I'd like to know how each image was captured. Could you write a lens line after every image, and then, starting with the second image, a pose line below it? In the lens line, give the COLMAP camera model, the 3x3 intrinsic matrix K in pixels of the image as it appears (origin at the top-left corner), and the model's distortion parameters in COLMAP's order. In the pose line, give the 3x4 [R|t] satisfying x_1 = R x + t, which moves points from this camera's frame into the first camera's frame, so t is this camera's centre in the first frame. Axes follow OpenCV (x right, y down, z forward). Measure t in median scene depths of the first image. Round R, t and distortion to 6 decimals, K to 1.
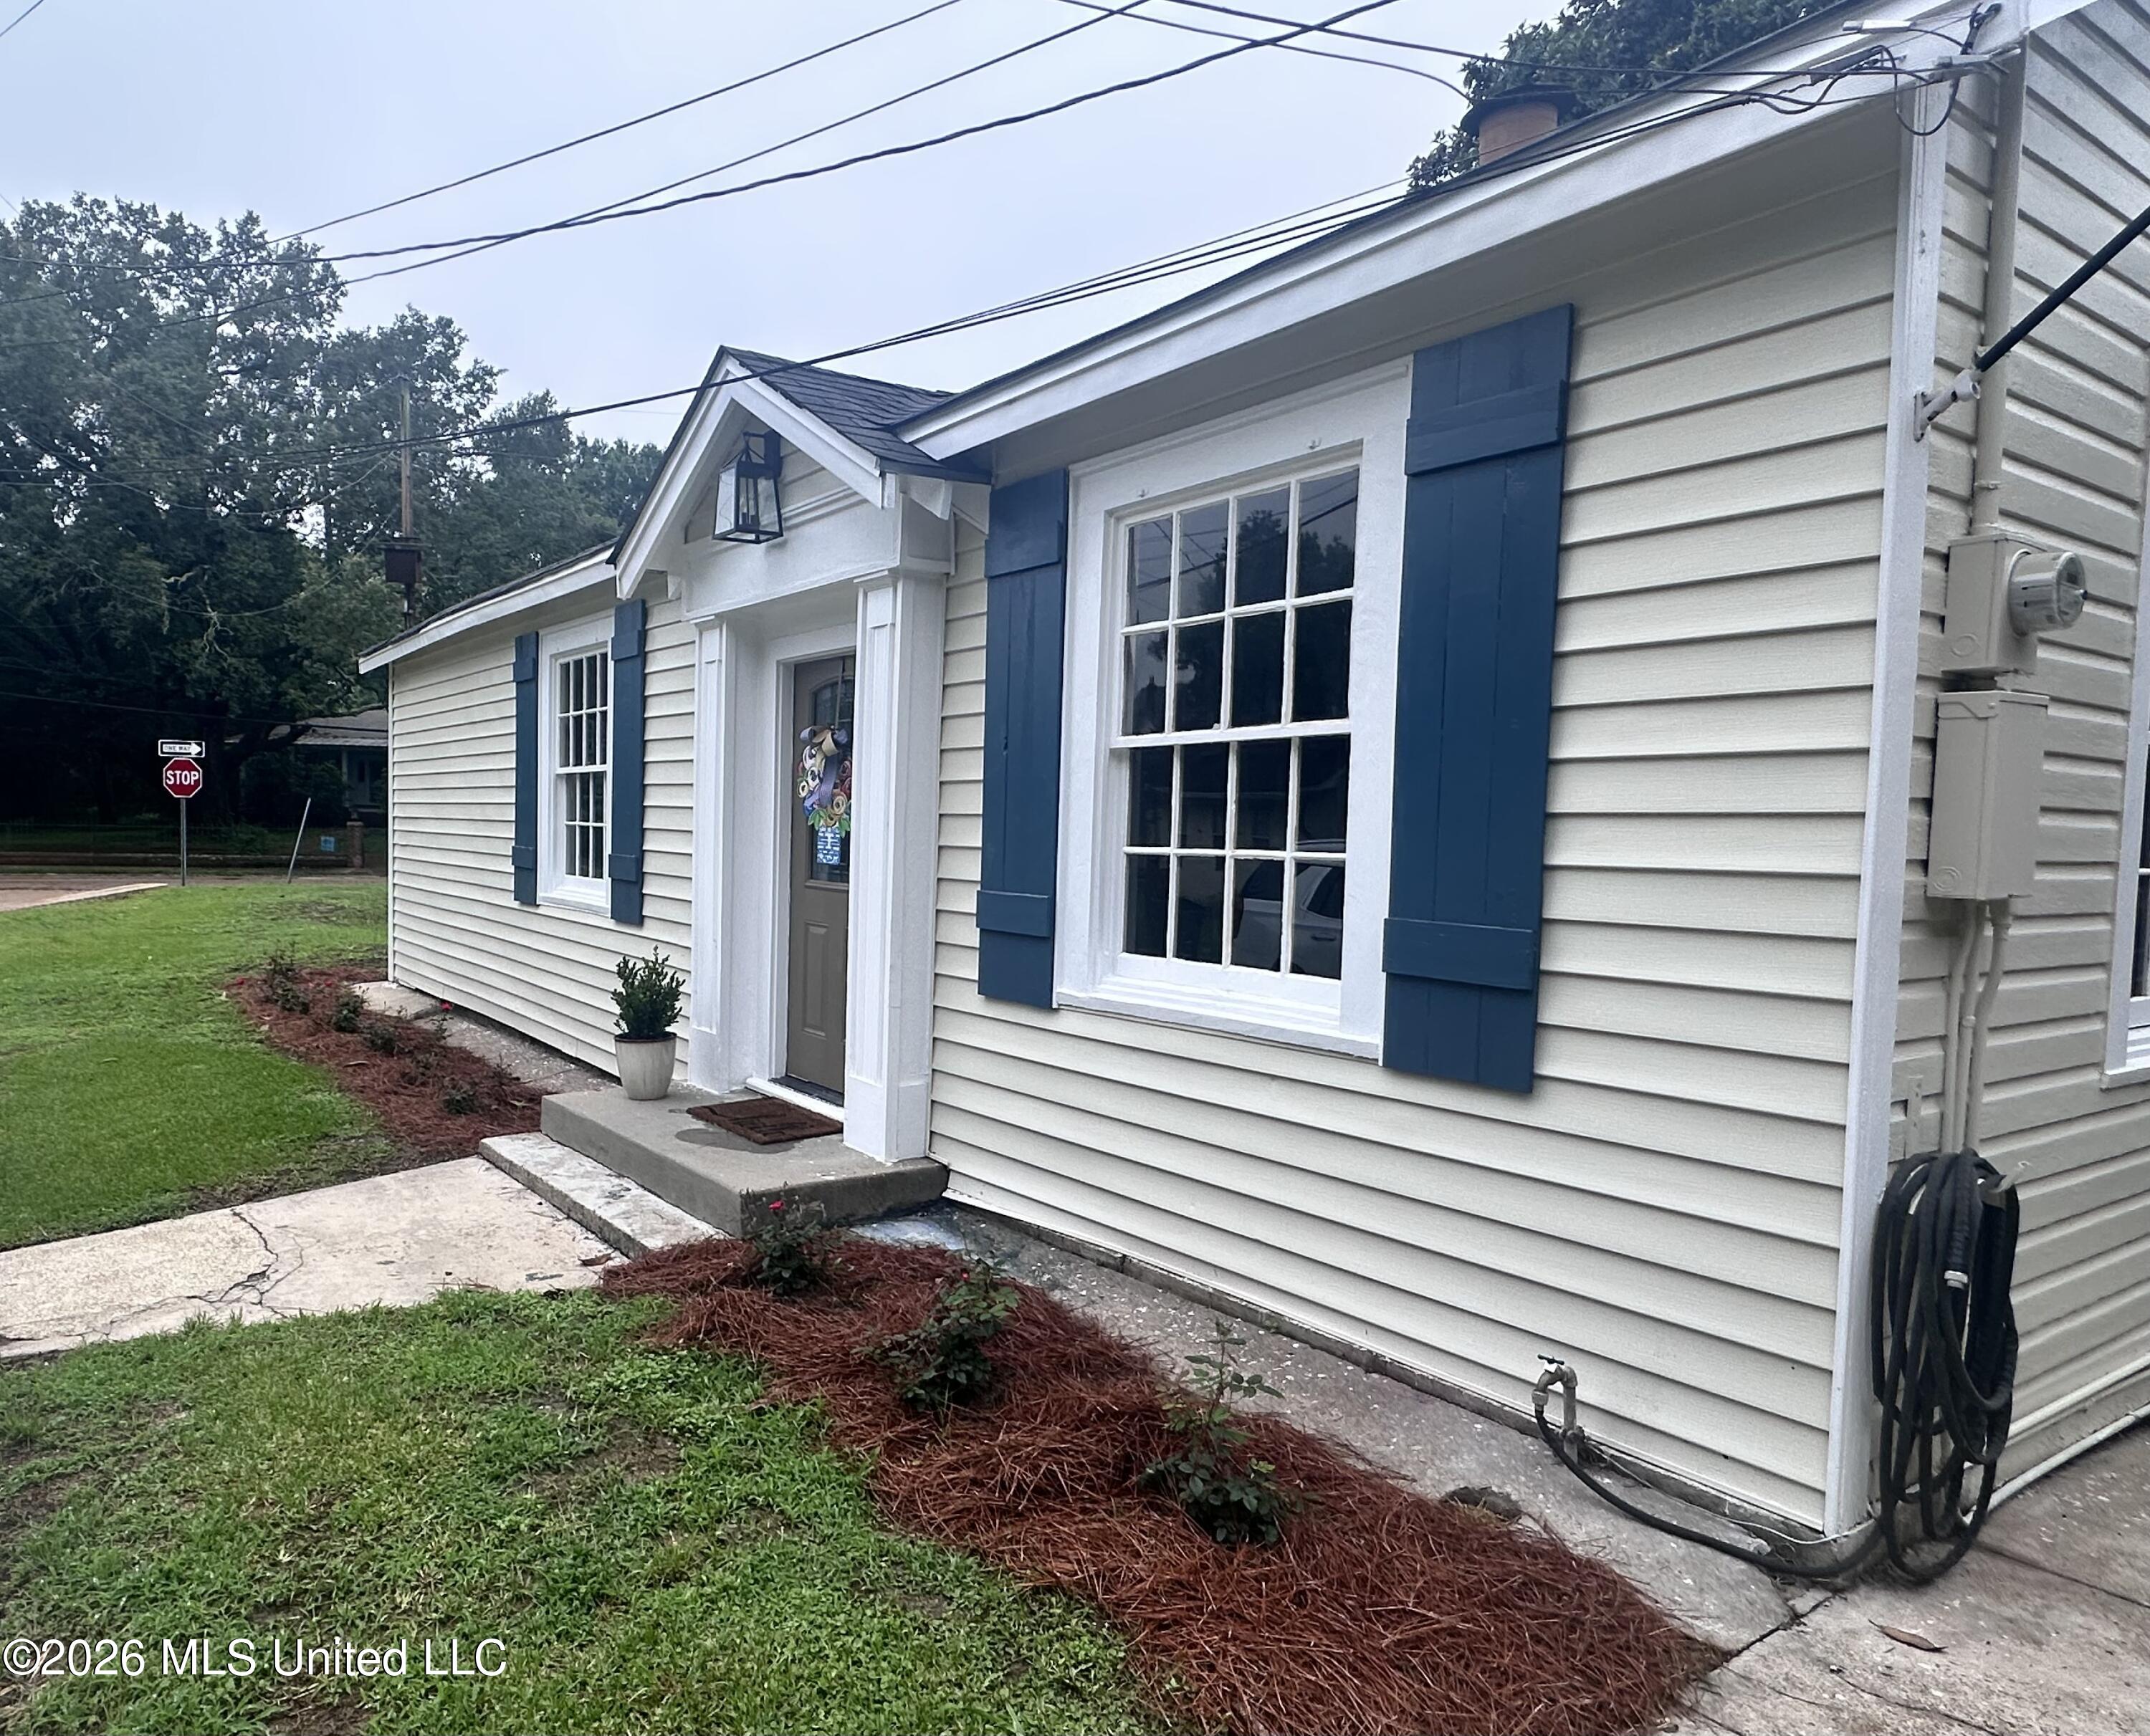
lens RADIAL K [[1463.6, 0, 1072.8], [0, 1463.6, 911.8], [0, 0, 1]] dist [-0.000697, -0.001174]
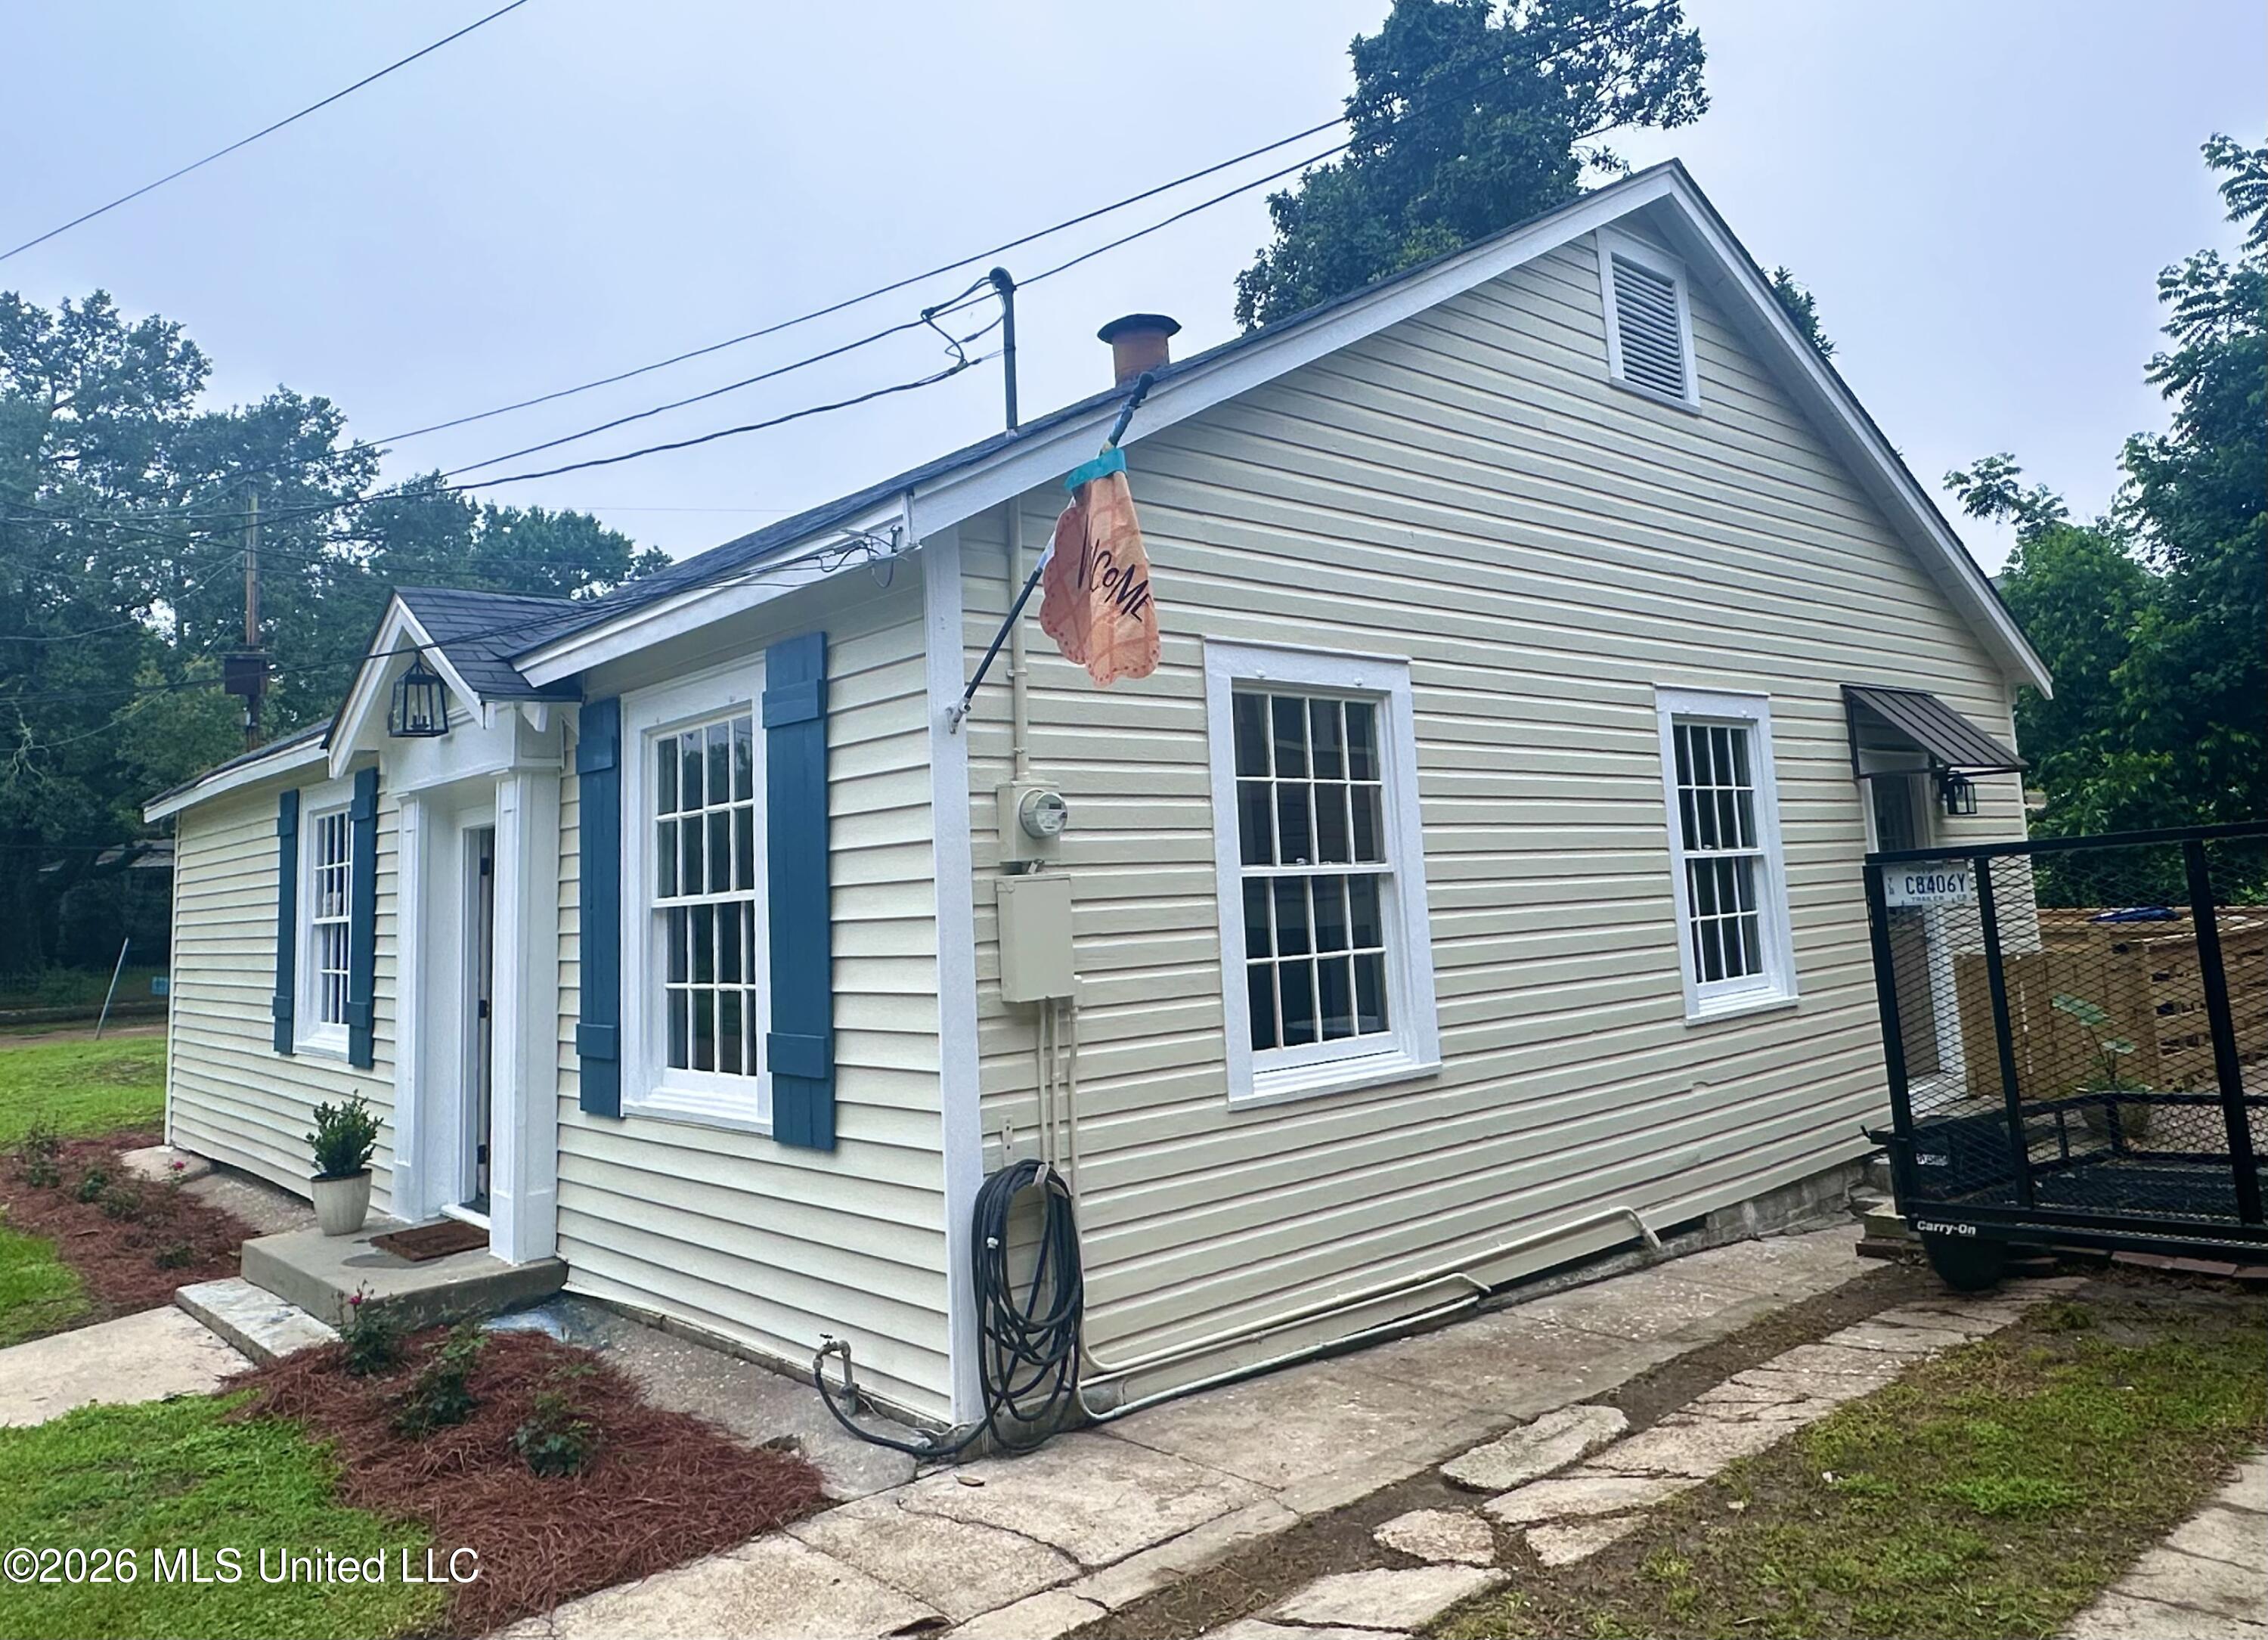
lens RADIAL K [[1542.0, 0, 1213.8], [0, 1542.0, 701.2], [0, 0, 1]] dist [-0.010400, 0.002318]
pose [[0.988837, -0.055847, 0.138143, 0.268722], [0.080397, 0.980543, -0.179084, -0.005317], [-0.125453, 0.188191, 0.974087, -0.338239]]
